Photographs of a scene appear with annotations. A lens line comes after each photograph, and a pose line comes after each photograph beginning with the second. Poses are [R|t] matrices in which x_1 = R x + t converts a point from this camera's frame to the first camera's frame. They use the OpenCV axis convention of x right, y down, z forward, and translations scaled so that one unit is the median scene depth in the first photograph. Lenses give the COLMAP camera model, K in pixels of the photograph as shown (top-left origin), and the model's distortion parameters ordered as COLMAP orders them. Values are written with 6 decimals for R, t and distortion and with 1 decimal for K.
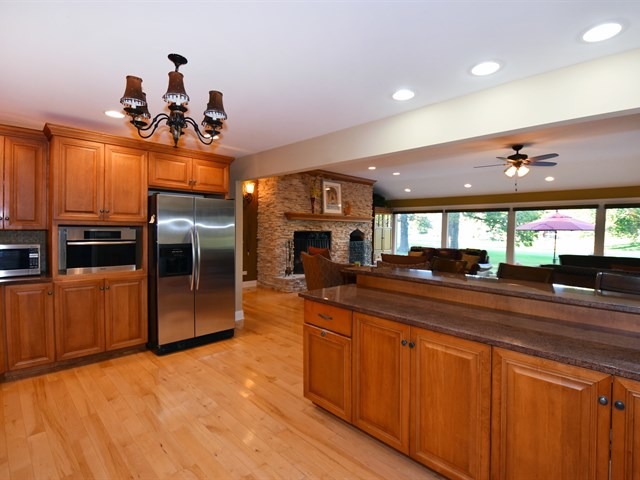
lens RADIAL K [[319.4, 0, 317.6], [0, 319.4, 238.9], [0, 0, 1]] dist [0.005626, -0.009042]
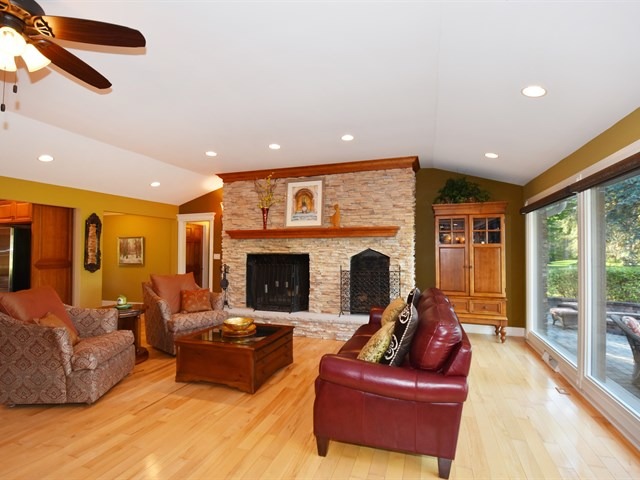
lens RADIAL K [[319.4, 0, 326.9], [0, 319.4, 238.6], [0, 0, 1]] dist [0.005626, -0.009042]
pose [[0.445754, -0.048927, -0.893817, 1.010348], [-0.021677, 0.997622, -0.065420, -0.018242], [0.894893, 0.048536, 0.443634, 1.132983]]
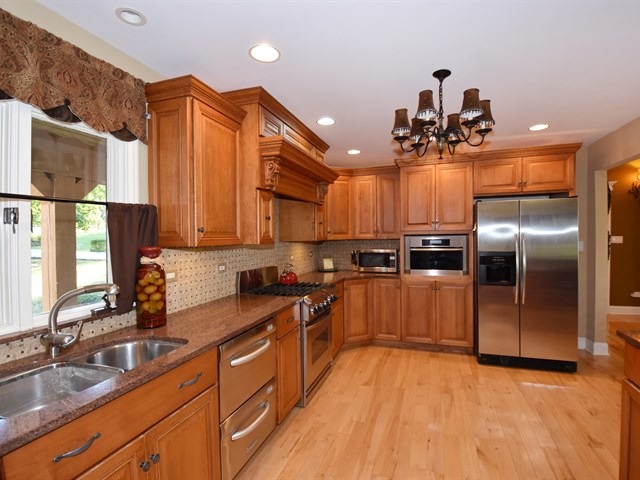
lens RADIAL K [[319.4, 0, 323.0], [0, 319.4, 239.2], [0, 0, 1]] dist [0.005626, -0.009042]
pose [[0.469166, -0.012958, -0.883015, 0.153159], [-0.005499, 0.999830, -0.017594, -0.002149], [0.883093, 0.013110, 0.469015, 0.092656]]
